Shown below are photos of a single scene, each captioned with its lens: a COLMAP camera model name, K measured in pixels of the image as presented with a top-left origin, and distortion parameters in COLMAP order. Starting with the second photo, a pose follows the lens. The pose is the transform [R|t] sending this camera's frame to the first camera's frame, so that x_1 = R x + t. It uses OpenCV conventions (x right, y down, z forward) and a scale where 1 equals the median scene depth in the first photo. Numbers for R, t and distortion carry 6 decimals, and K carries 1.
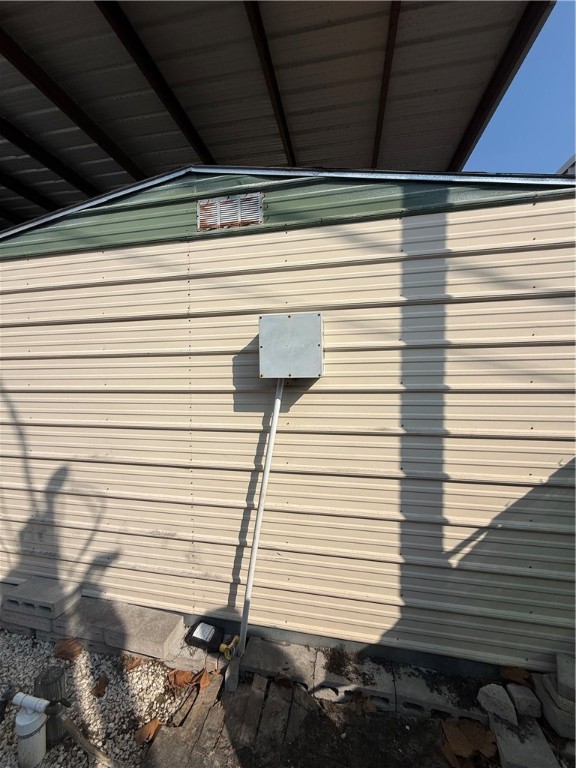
lens RADIAL K [[305.0, 0, 286.8], [0, 305.0, 384.6], [0, 0, 1]] dist [-0.000398, -0.000228]
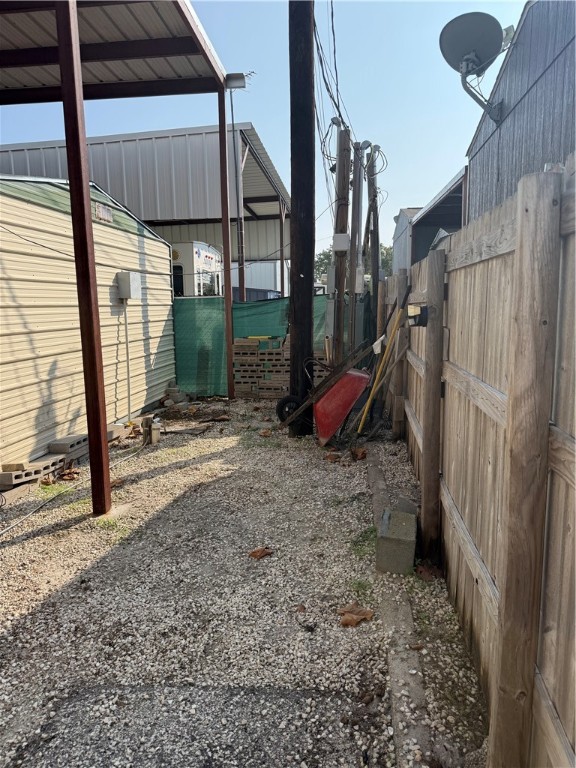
lens RADIAL K [[538.1, 0, 288.0], [0, 538.1, 384.0], [0, 0, 1]] dist [0.137261, -0.260832]
pose [[-0.072114, -0.138564, 0.987724, -3.364493], [0.032291, 0.989459, 0.141165, 0.055048], [-0.996874, 0.042075, -0.066880, 0.083541]]
